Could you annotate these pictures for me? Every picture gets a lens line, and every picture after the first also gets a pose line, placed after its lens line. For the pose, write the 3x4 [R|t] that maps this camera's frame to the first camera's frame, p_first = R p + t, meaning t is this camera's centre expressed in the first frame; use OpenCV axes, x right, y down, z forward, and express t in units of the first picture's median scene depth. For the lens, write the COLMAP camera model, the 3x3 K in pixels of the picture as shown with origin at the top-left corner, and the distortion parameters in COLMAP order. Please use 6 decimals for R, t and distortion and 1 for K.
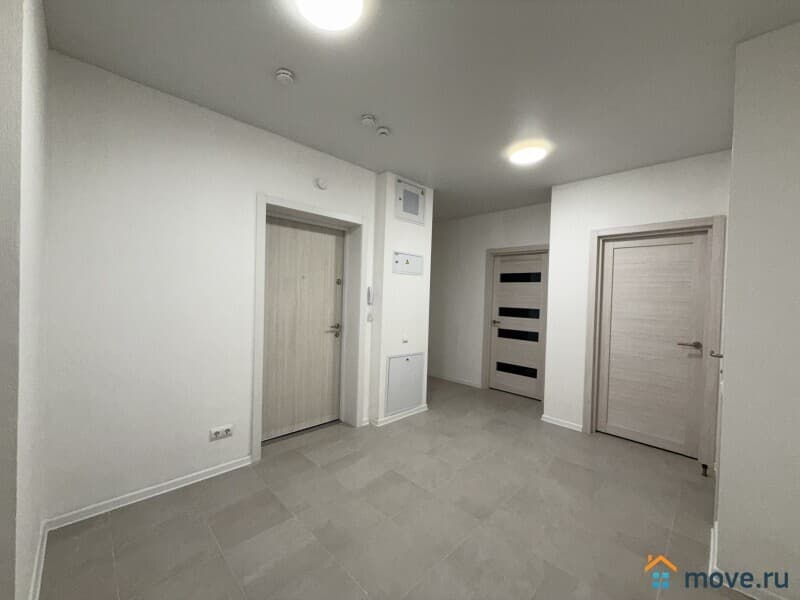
lens RADIAL K [[319.3, 0, 397.5], [0, 319.3, 301.1], [0, 0, 1]] dist [-0.000460, 0.000424]
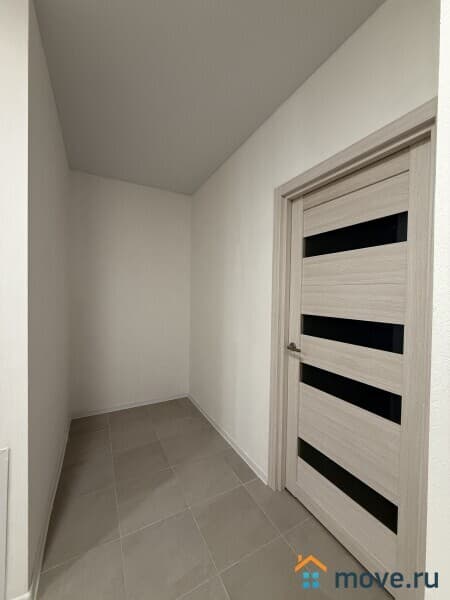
lens RADIAL K [[239.5, 0, 225.1], [0, 239.5, 299.1], [0, 0, 1]] dist [-0.000460, 0.000424]
pose [[0.961407, -0.003884, -0.275104, 0.308303], [-0.001316, 0.999824, -0.018716, 0.004633], [0.275129, 0.018356, 0.961232, 0.655331]]
